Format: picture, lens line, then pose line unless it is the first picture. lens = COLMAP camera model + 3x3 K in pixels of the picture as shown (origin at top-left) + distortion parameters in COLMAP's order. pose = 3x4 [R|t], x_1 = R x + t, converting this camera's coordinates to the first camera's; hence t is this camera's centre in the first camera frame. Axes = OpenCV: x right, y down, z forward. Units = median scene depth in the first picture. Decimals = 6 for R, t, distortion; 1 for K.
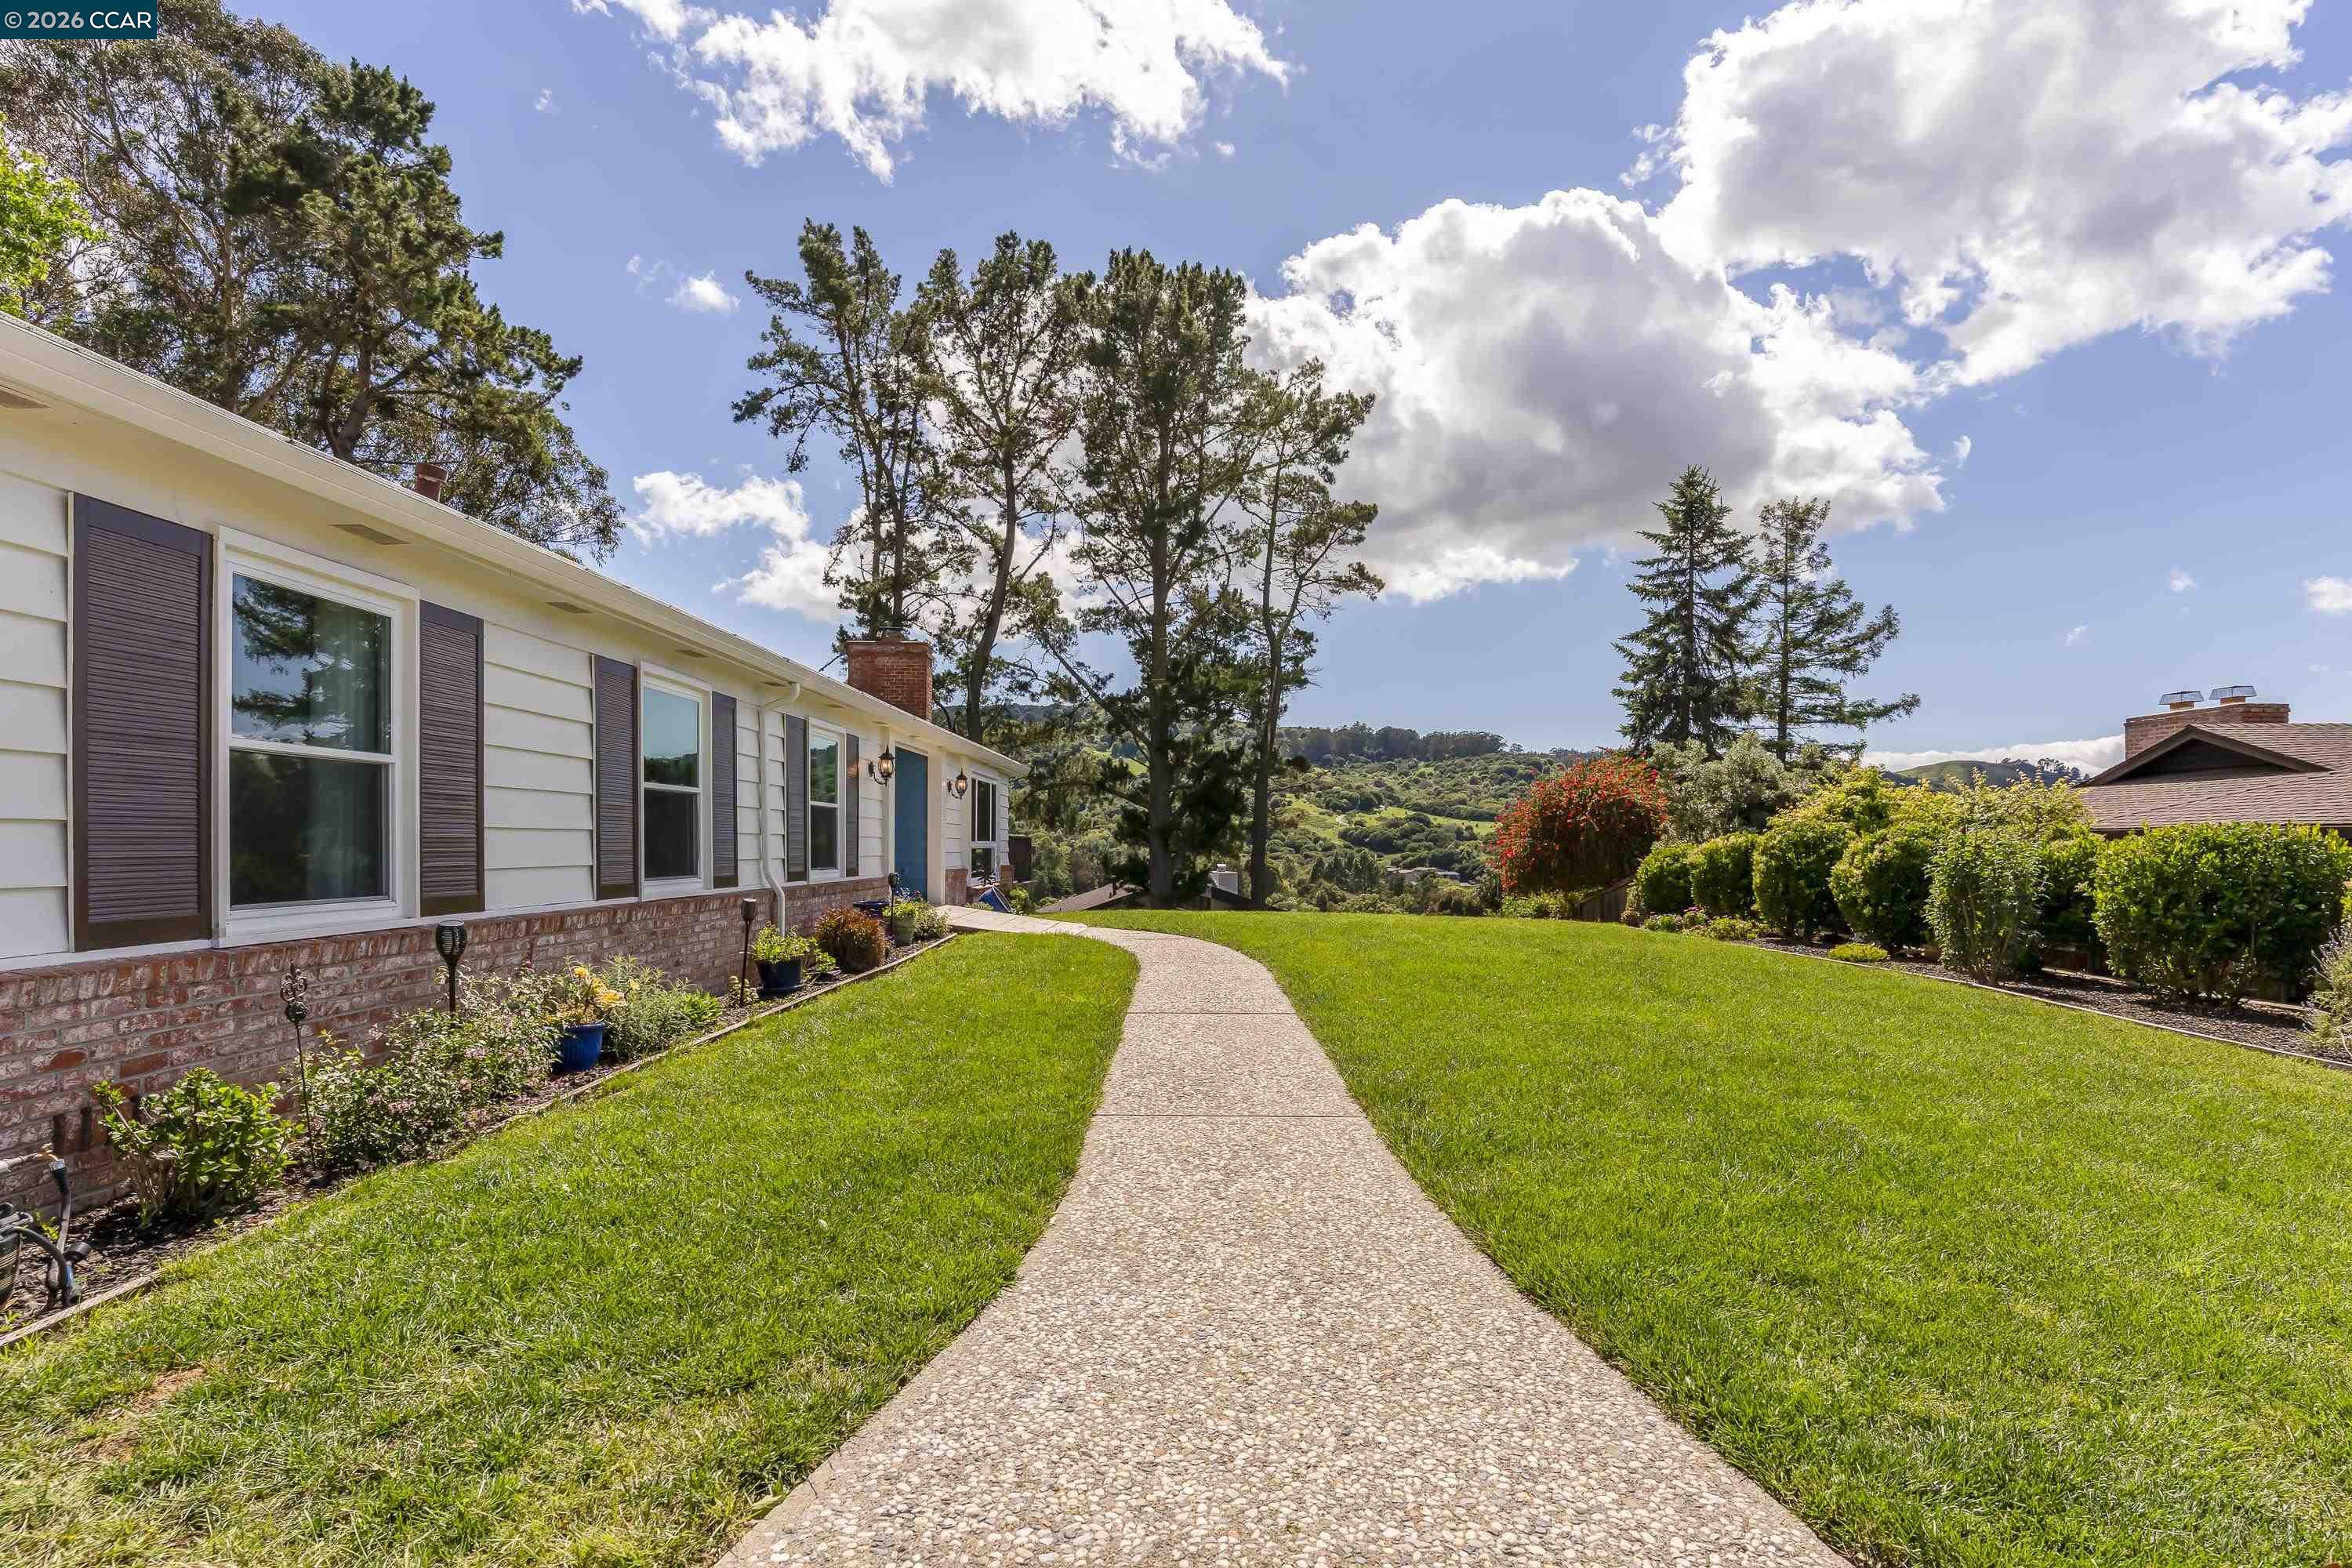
lens RADIAL K [[1226.7, 0, 1175.9], [0, 1226.7, 837.7], [0, 0, 1]] dist [0.000153, 0.000229]
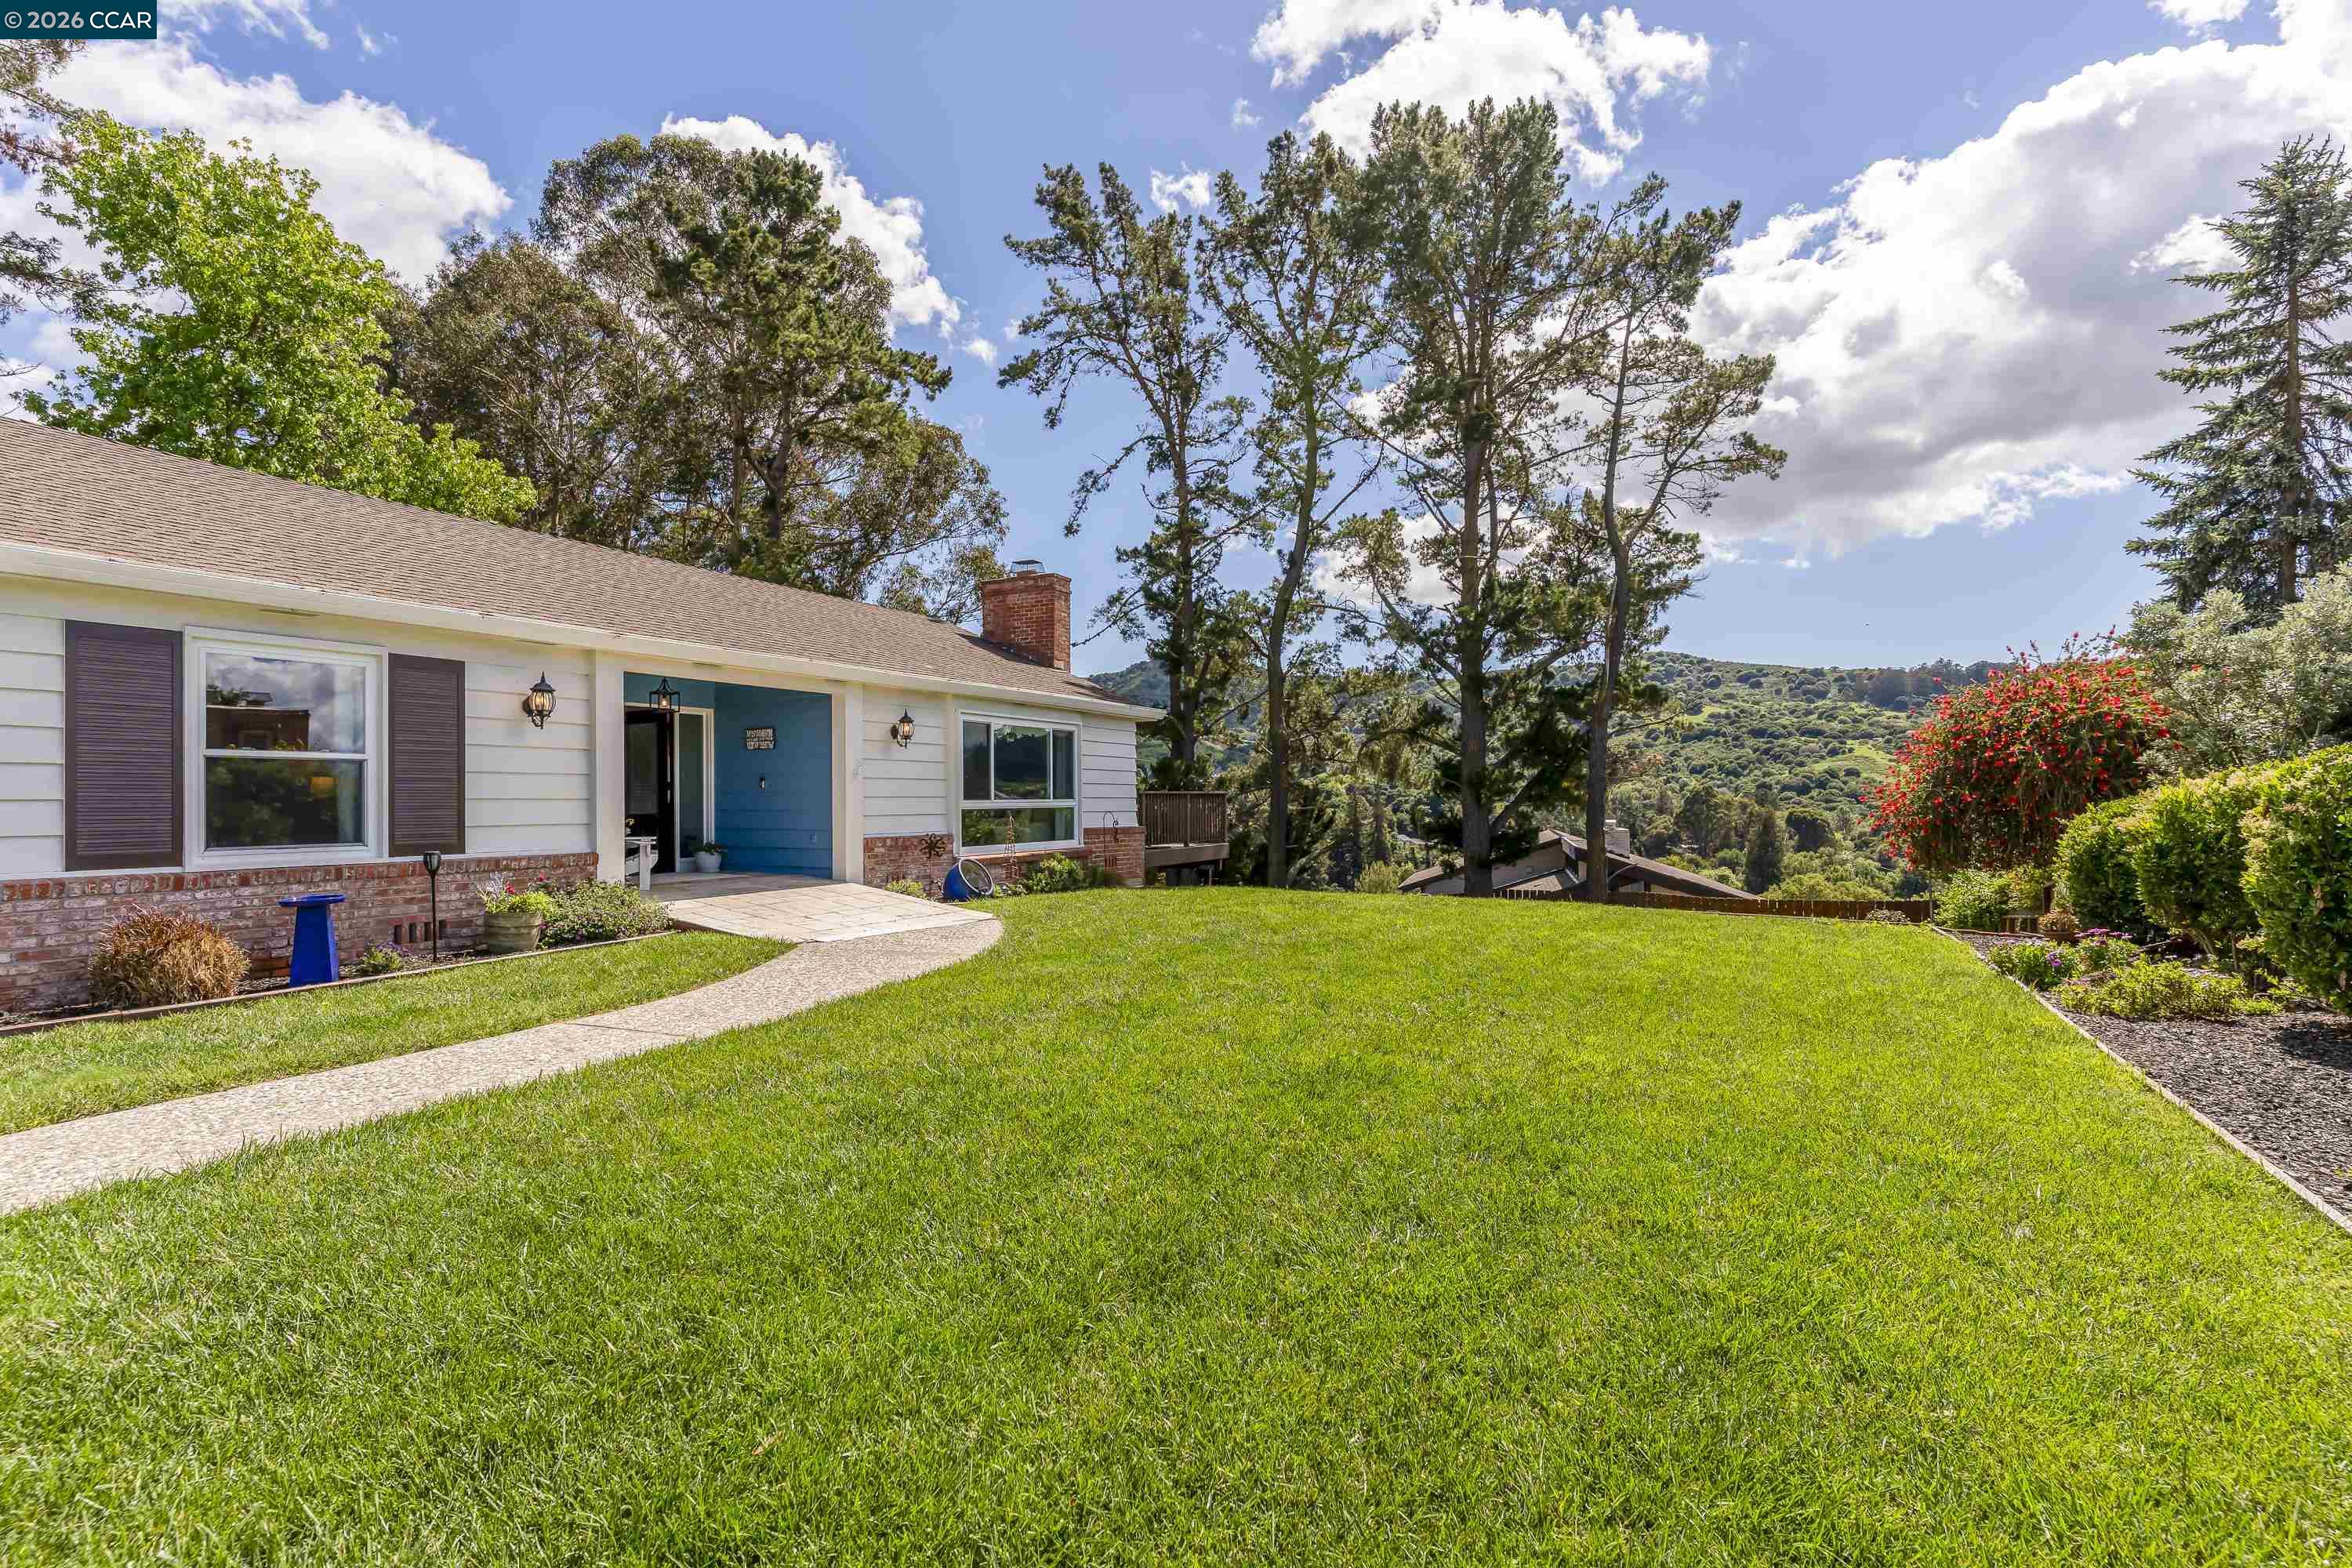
lens RADIAL K [[1090.2, 0, 1140.1], [0, 1090.2, 784.9], [0, 0, 1]] dist [0.004088, 0.001139]
pose [[0.882162, -0.016784, -0.470648, 0.150053], [0.013271, 0.999854, -0.010782, 0.001276], [0.470760, 0.003266, 0.882255, 0.236659]]
